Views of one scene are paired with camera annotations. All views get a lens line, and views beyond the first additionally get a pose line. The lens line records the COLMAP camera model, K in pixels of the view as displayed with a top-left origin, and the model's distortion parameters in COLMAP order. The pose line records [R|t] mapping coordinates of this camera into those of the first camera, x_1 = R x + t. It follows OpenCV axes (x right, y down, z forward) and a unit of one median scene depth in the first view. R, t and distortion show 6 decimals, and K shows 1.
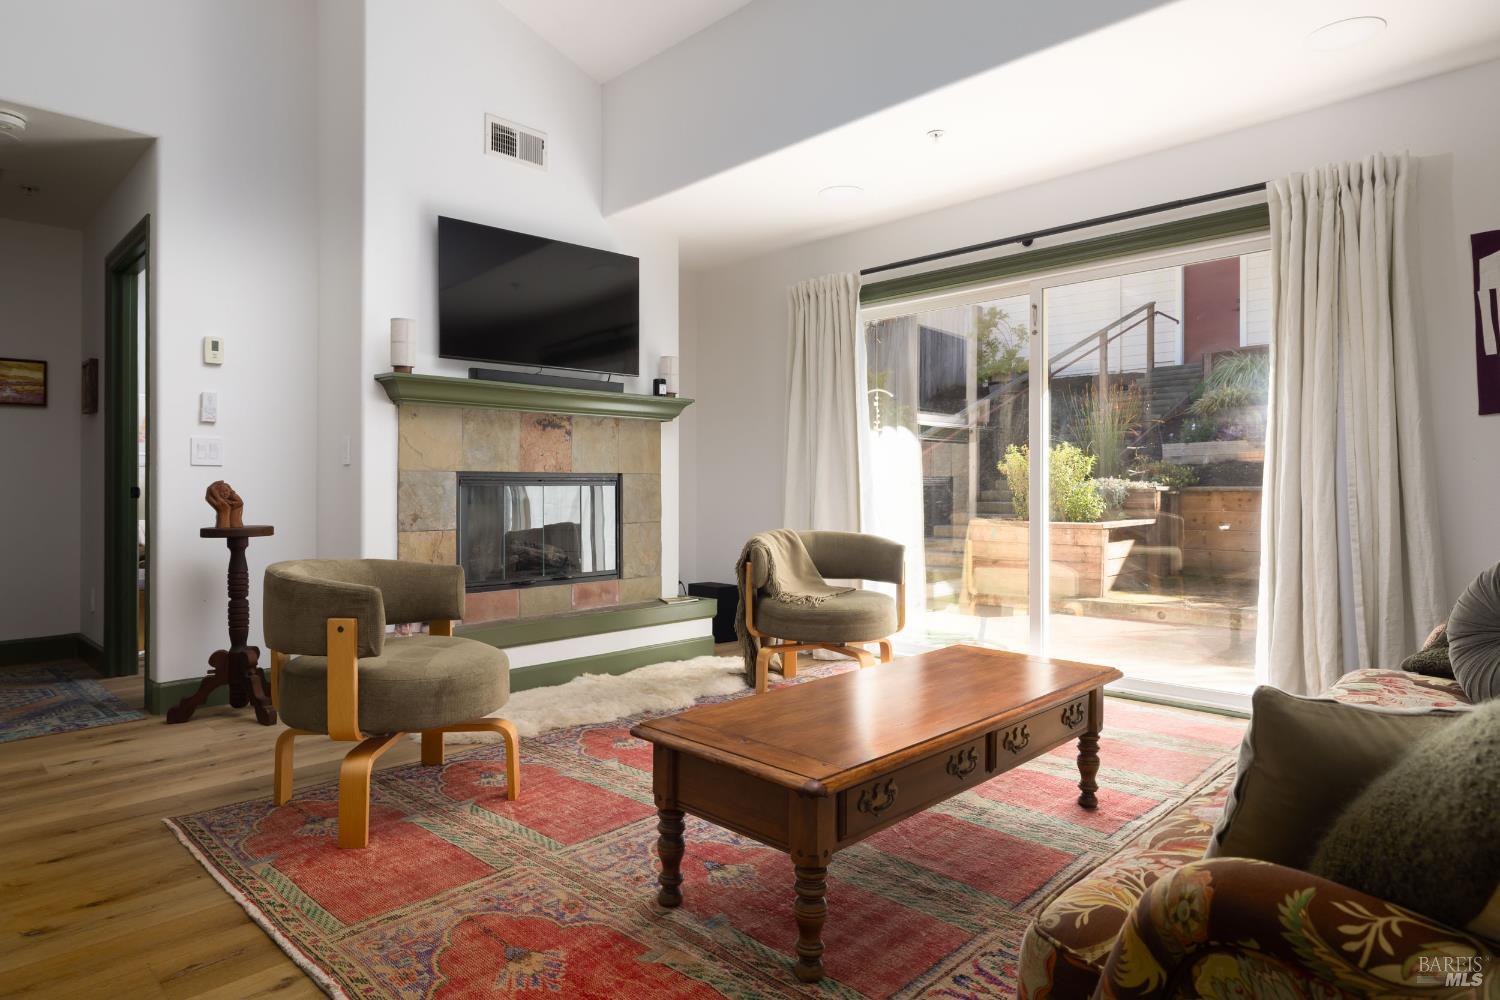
lens RADIAL K [[877.8, 0, 745.2], [0, 877.8, 484.5], [0, 0, 1]] dist [0.002694, -0.000003]
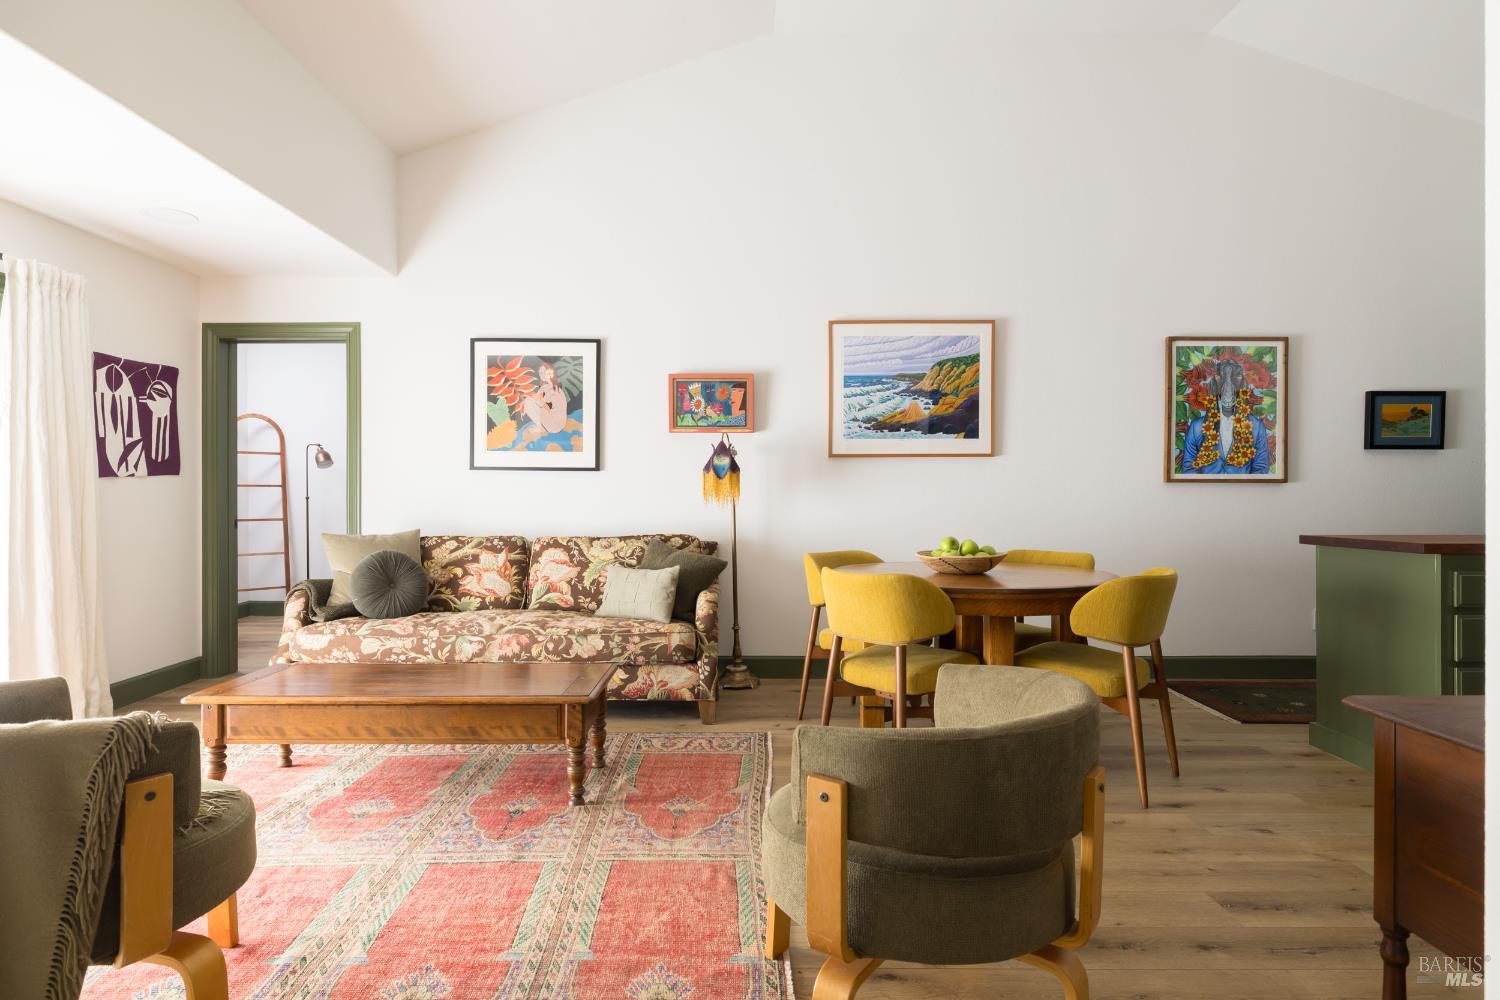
lens RADIAL K [[781.2, 0, 752.1], [0, 781.2, 489.1], [0, 0, 1]] dist [0.001855, 0.000109]
pose [[-0.715366, 0.007237, 0.698712, -0.630278], [0.000237, 0.999949, -0.010114, -0.034456], [-0.698750, -0.007070, -0.715331, 0.879031]]
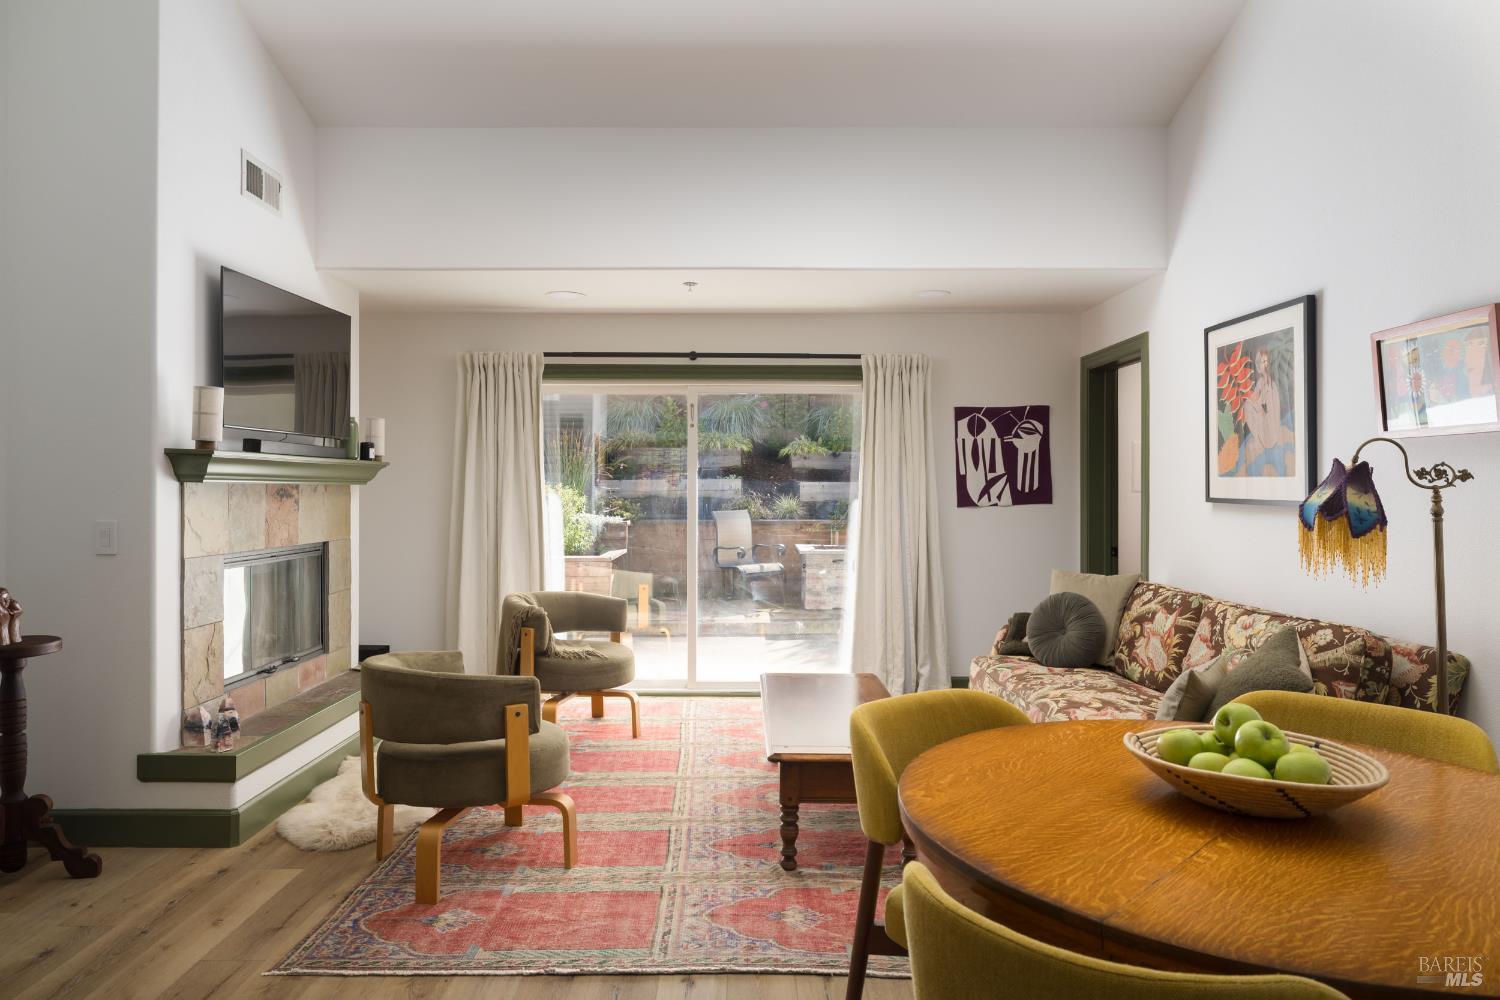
lens RADIAL K [[947.7, 0, 756.5], [0, 947.7, 482.5], [0, 0, 1]] dist [-0.002139, 0.000127]
pose [[0.695139, 0.010174, 0.718803, -0.642219], [-0.009064, 0.999944, -0.005388, -0.086688], [-0.718818, -0.002770, 0.695193, -0.042806]]
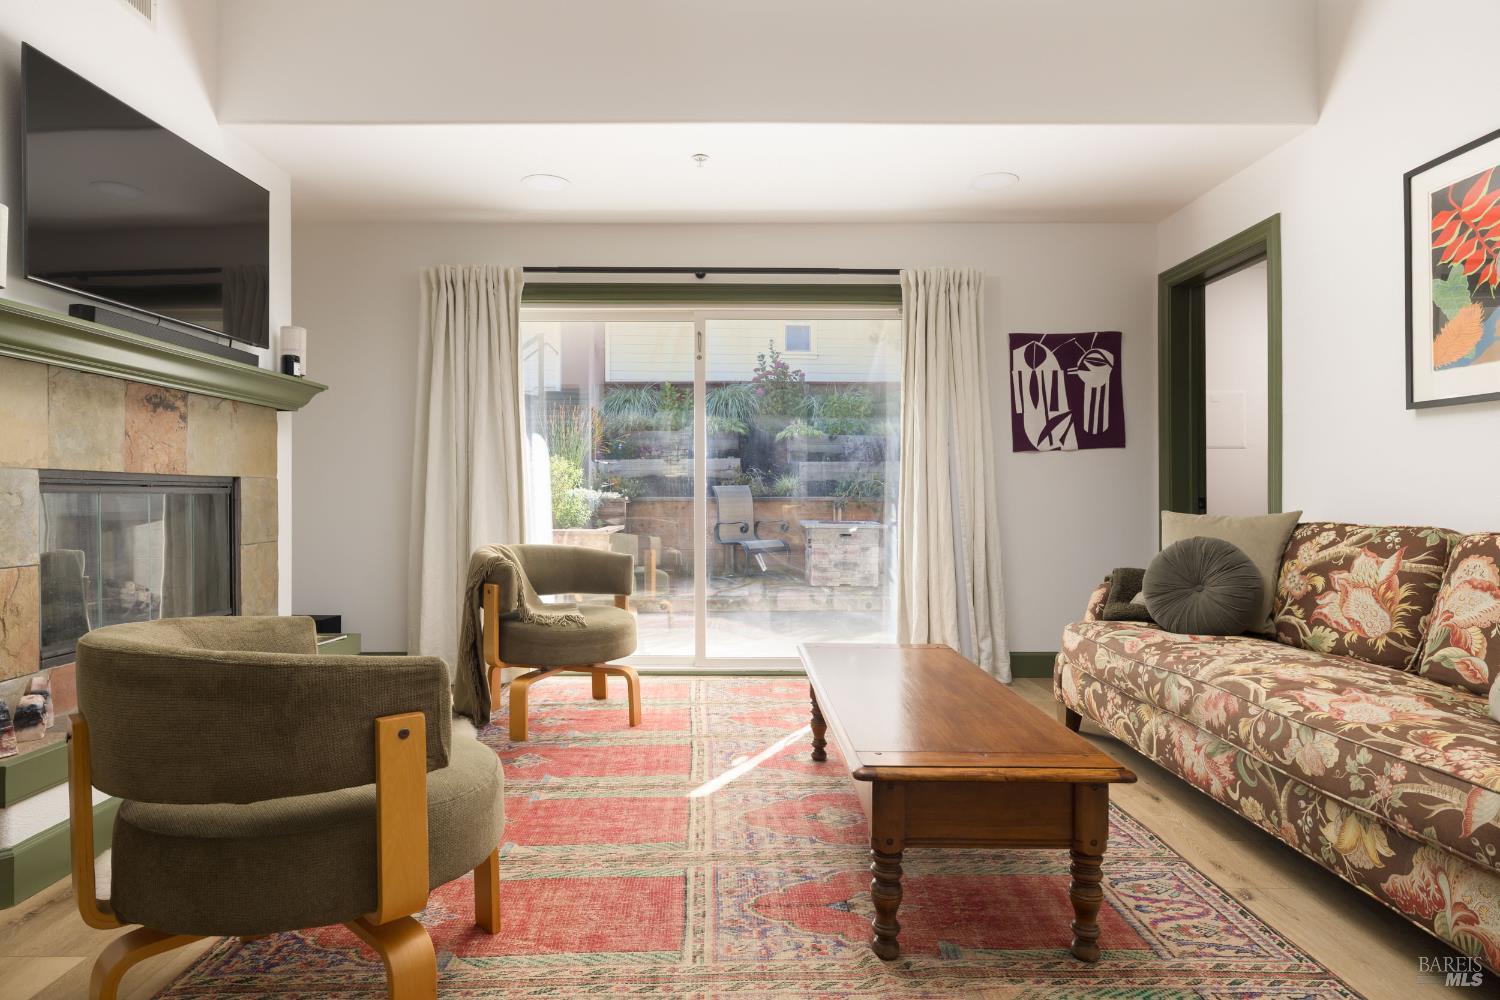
lens RADIAL K [[829.6, 0, 732.8], [0, 829.6, 491.6], [0, 0, 1]] dist [0.005151, -0.002096]
pose [[0.701393, 0.007662, 0.712733, -0.403479], [-0.005823, 0.999970, -0.005019, 0.000658], [-0.712751, -0.000630, 0.701417, 0.252246]]
